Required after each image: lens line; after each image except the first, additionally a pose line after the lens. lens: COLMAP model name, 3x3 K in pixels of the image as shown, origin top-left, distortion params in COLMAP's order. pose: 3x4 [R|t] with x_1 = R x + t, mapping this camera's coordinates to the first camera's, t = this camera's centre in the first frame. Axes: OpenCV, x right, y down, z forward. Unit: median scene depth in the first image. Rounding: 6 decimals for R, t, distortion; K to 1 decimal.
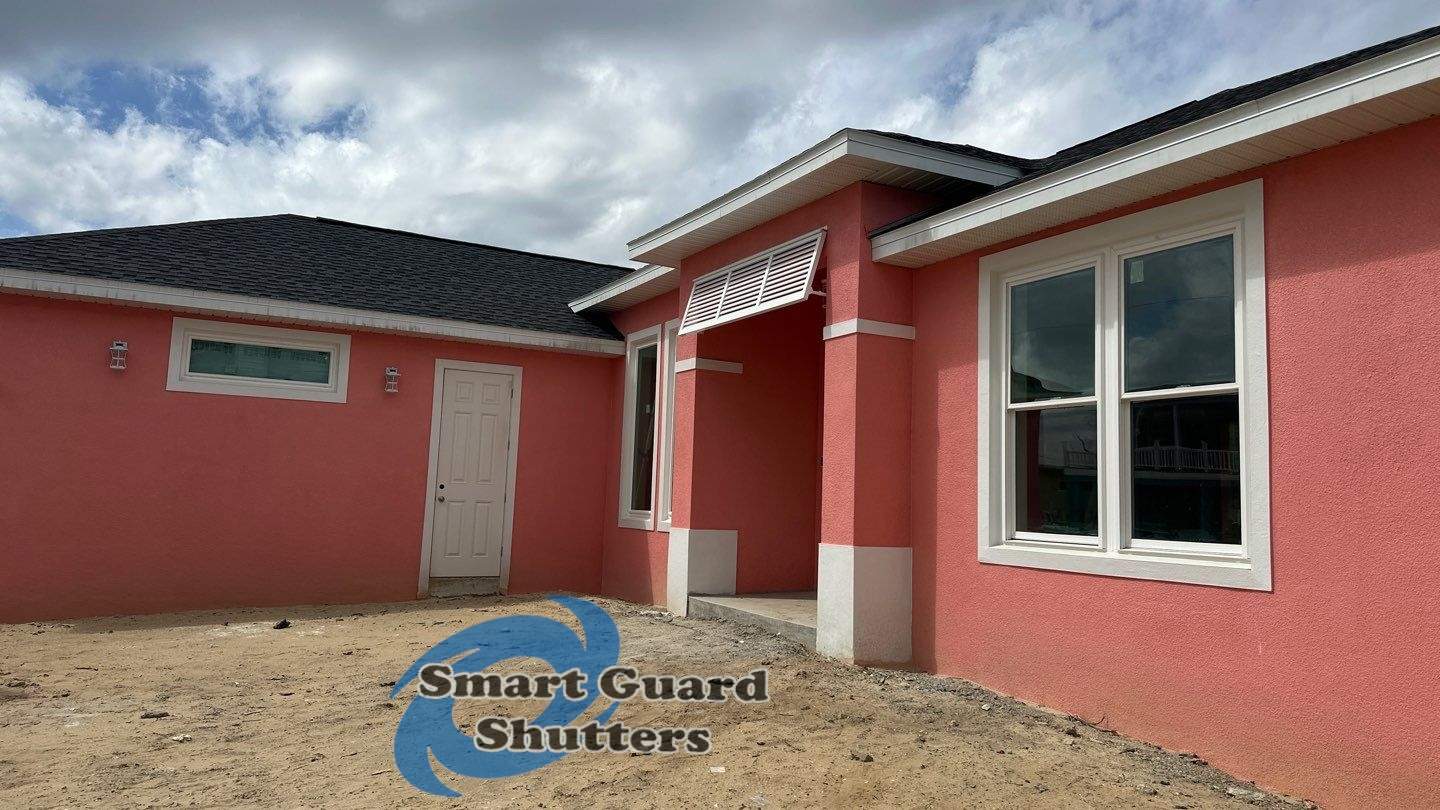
lens RADIAL K [[1003.6, 0, 727.6], [0, 1003.6, 400.9], [0, 0, 1]] dist [0.043516, -0.002115]
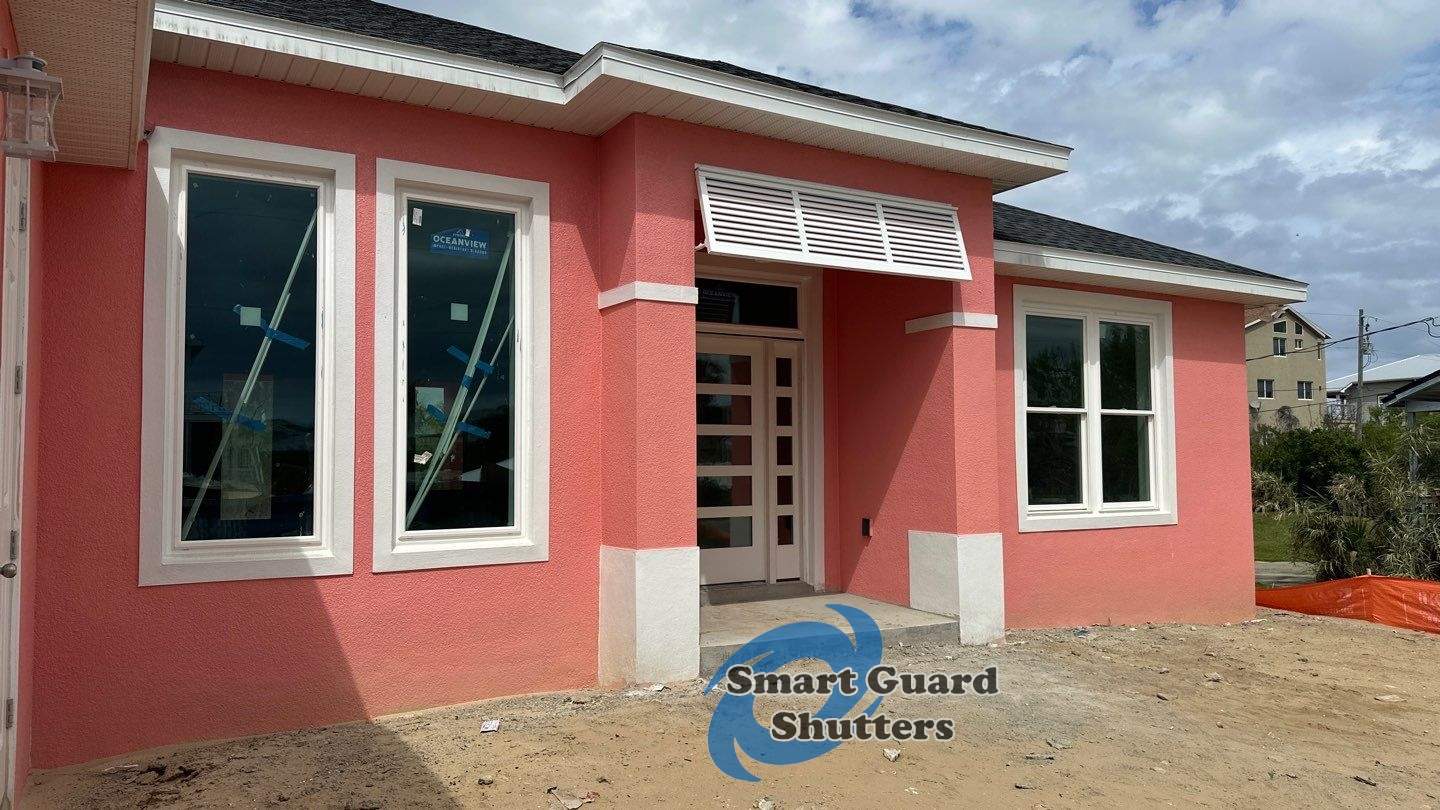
lens RADIAL K [[1003.6, 0, 717.8], [0, 1003.6, 412.0], [0, 0, 1]] dist [0.043516, -0.002115]
pose [[-0.035438, 0.014554, 0.999266, -0.797749], [-0.096575, 0.995164, -0.017919, 0.057056], [-0.994695, -0.097140, -0.033861, 1.159024]]
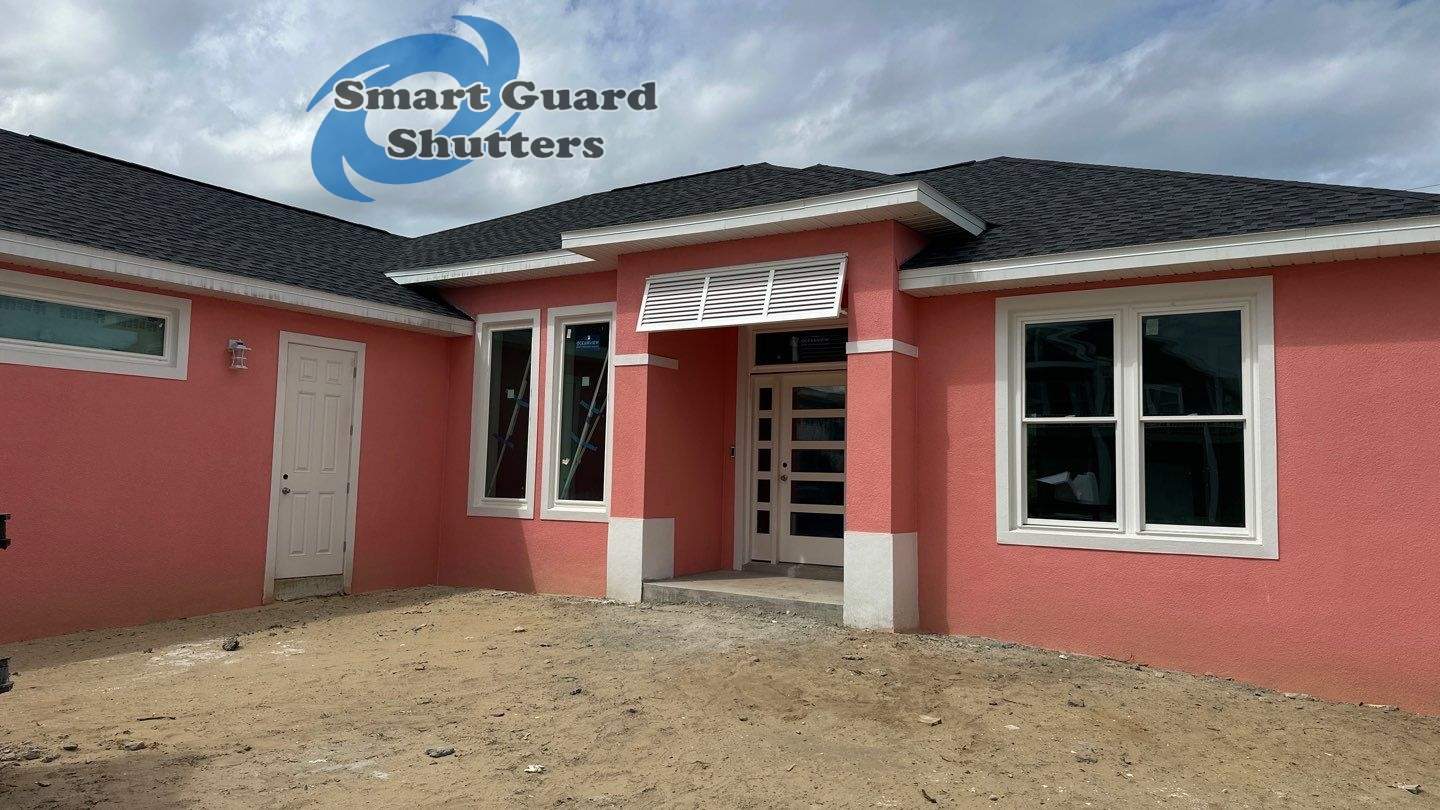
lens RADIAL K [[1003.6, 0, 729.7], [0, 1003.6, 404.1], [0, 0, 1]] dist [0.043516, -0.002115]
pose [[0.877936, 0.020225, 0.478351, -0.523664], [-0.040381, 0.998675, 0.031888, -0.031848], [-0.477073, -0.047312, 0.877590, 0.055490]]
